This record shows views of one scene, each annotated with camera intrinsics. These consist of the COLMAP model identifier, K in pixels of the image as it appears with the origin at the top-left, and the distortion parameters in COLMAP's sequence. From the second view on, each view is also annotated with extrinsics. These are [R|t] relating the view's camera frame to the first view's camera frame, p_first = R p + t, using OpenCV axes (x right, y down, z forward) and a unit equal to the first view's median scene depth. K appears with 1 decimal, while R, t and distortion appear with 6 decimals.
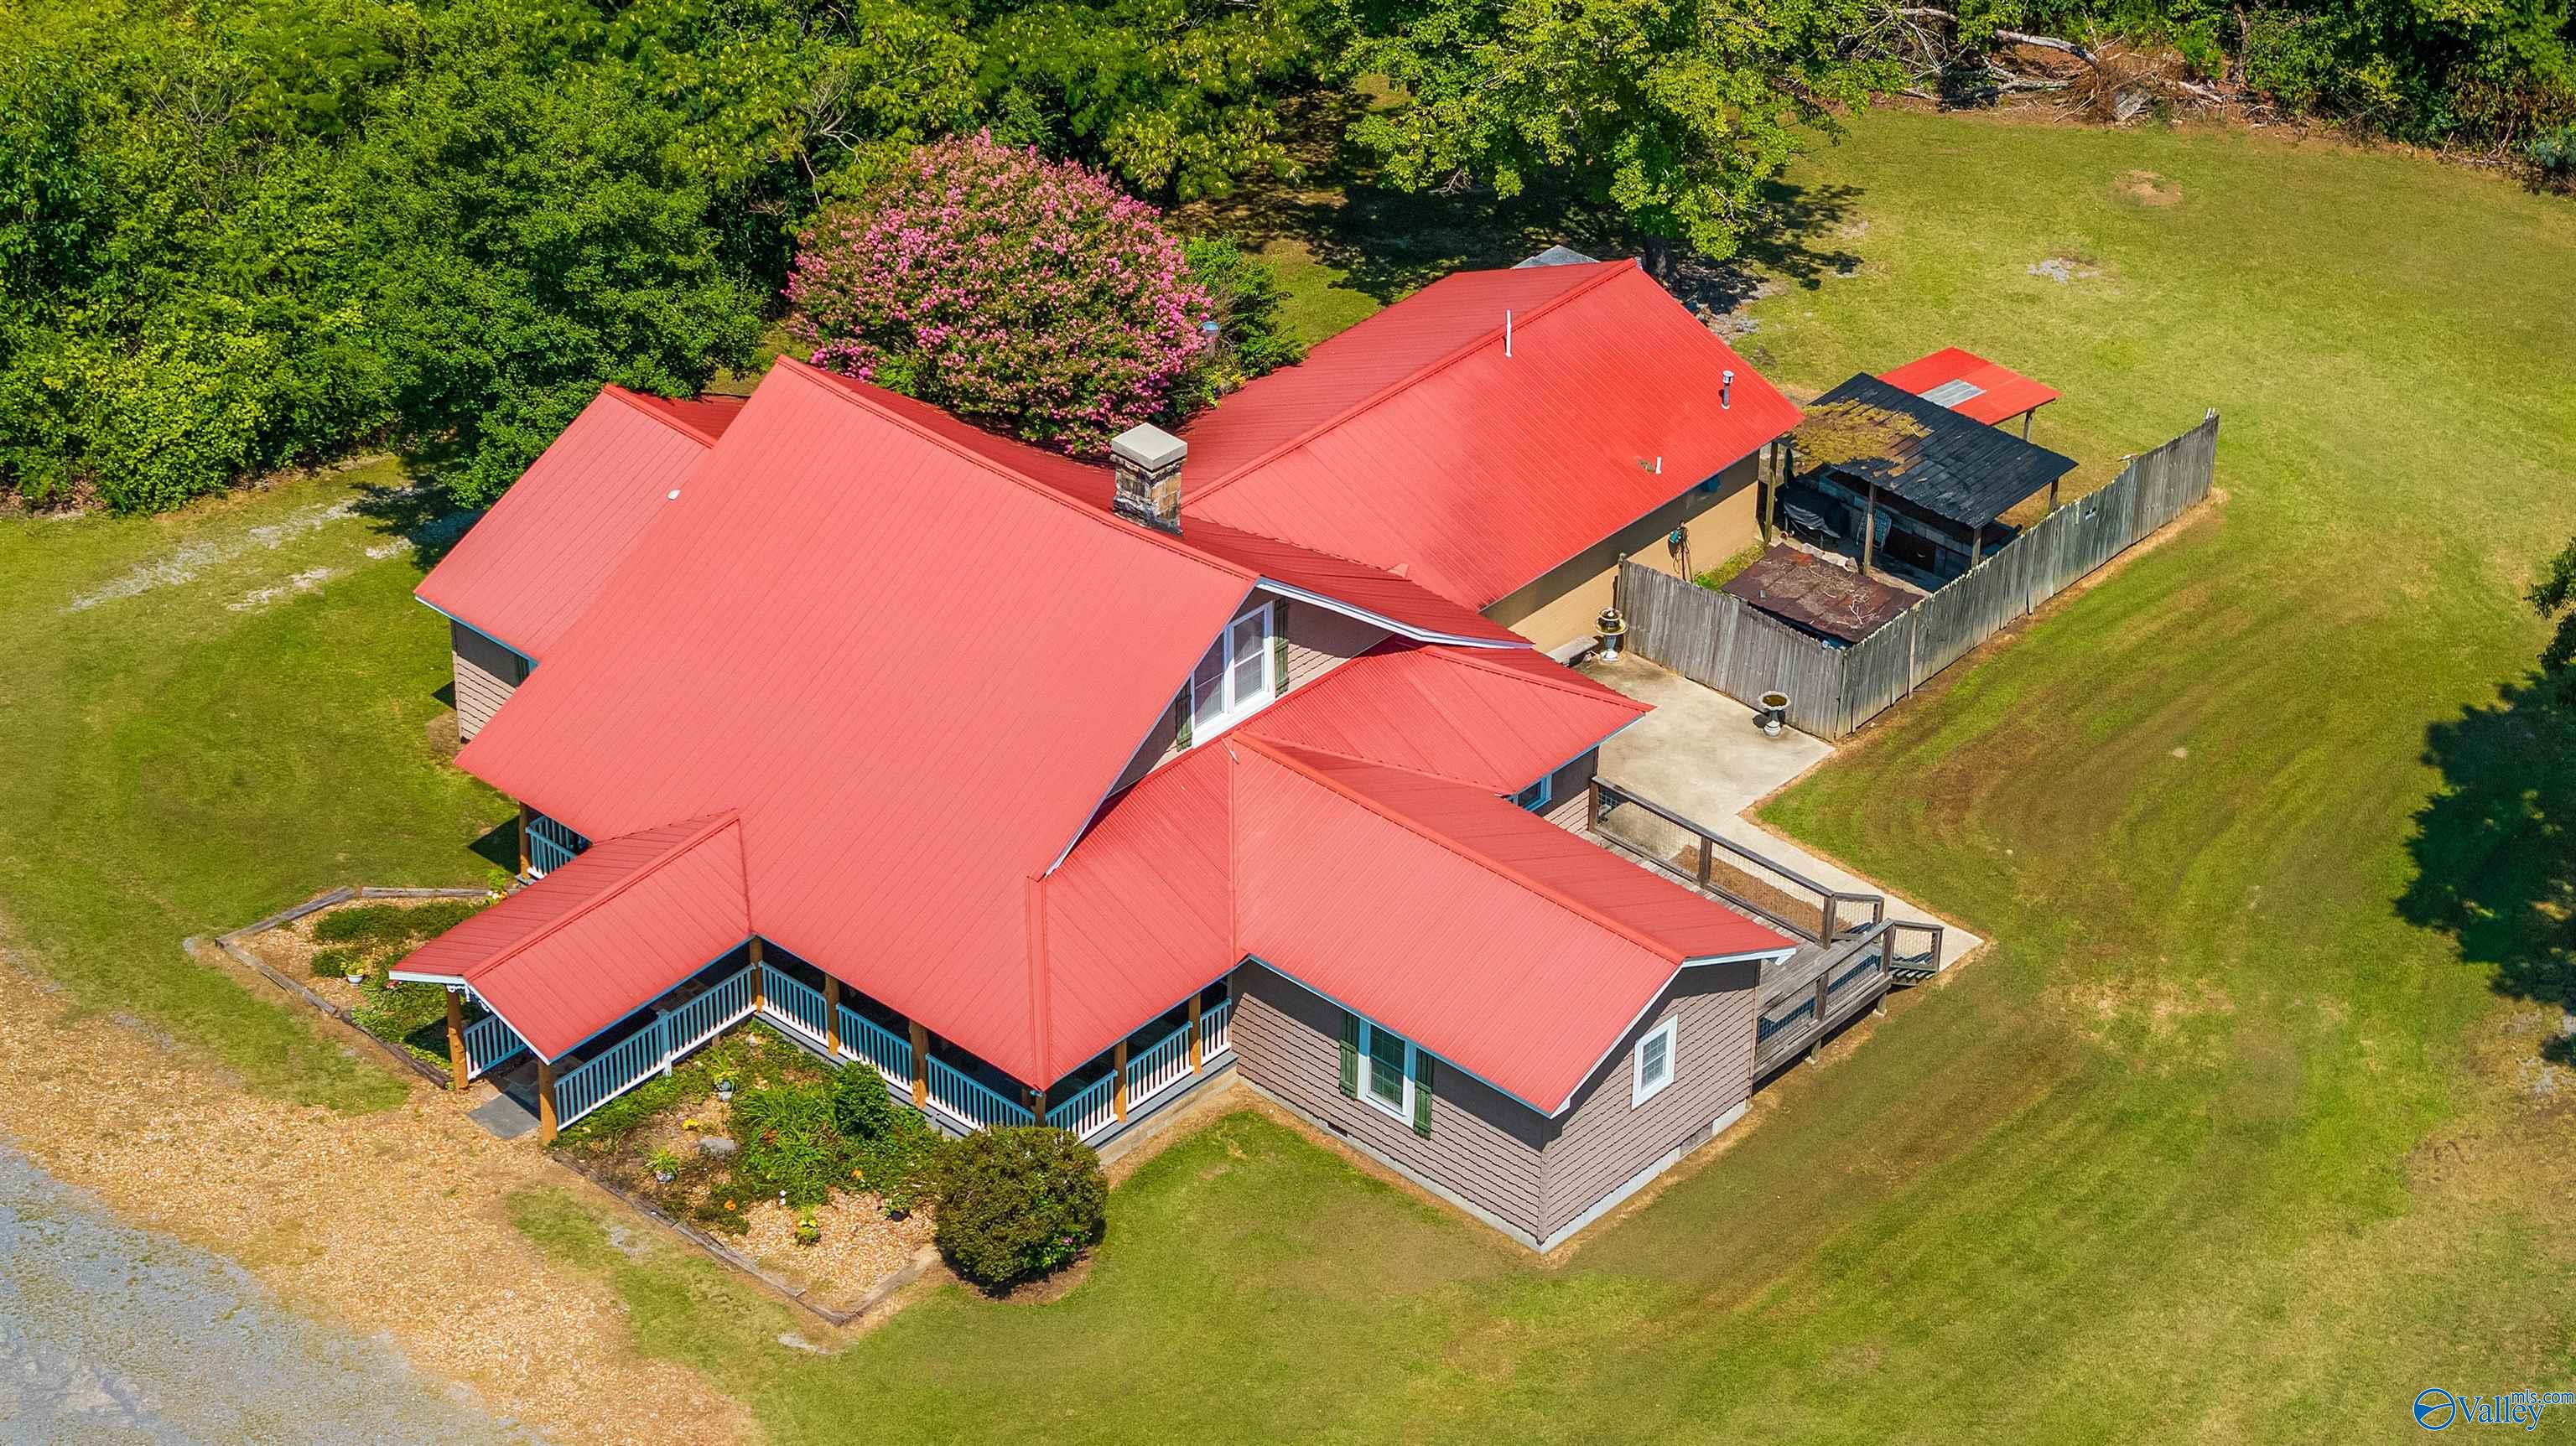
lens RADIAL K [[4807.8, 0, 1253.8], [0, 4807.8, 718.9], [0, 0, 1]] dist [-0.210259, 1.623799]
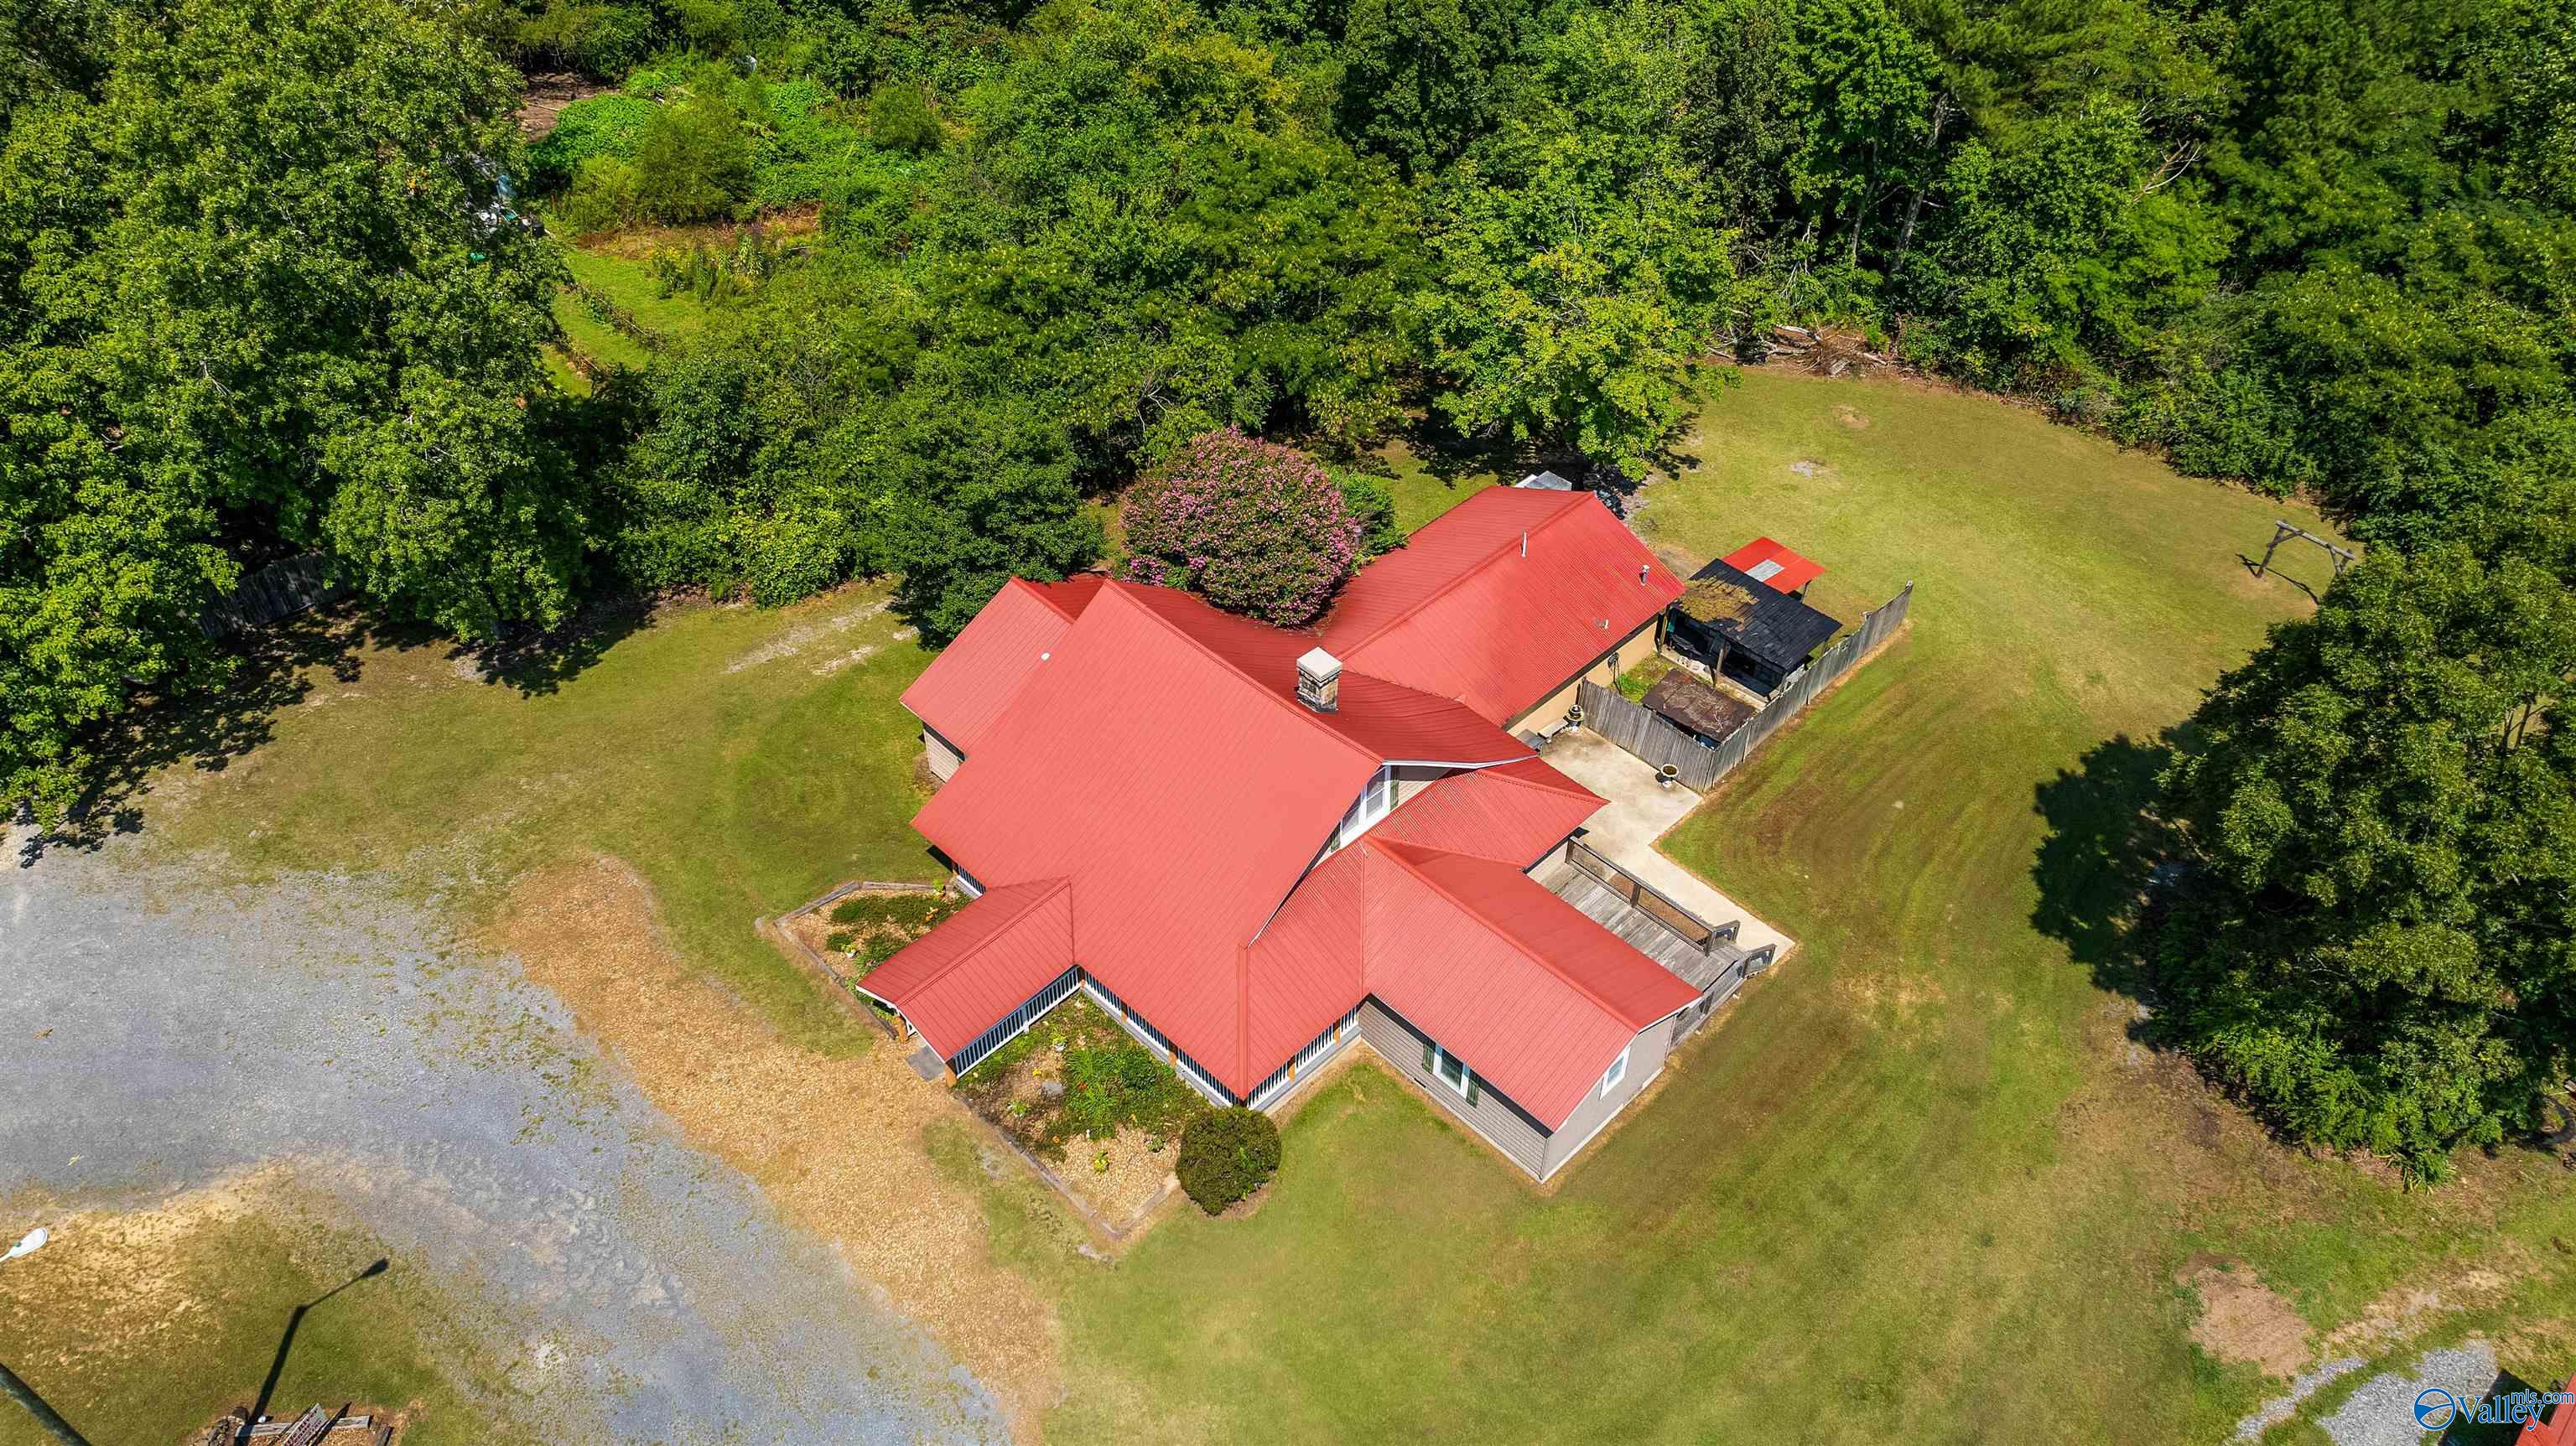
lens RADIAL K [[1816.1, 0, 1288.0], [0, 1816.1, 723.0], [0, 0, 1]] dist [-0.002900, -0.004189]
pose [[0.998867, 0.032206, -0.035045, -0.009353], [-0.026874, 0.989327, 0.143216, -0.114897], [0.039283, -0.142111, 0.989071, 0.338197]]
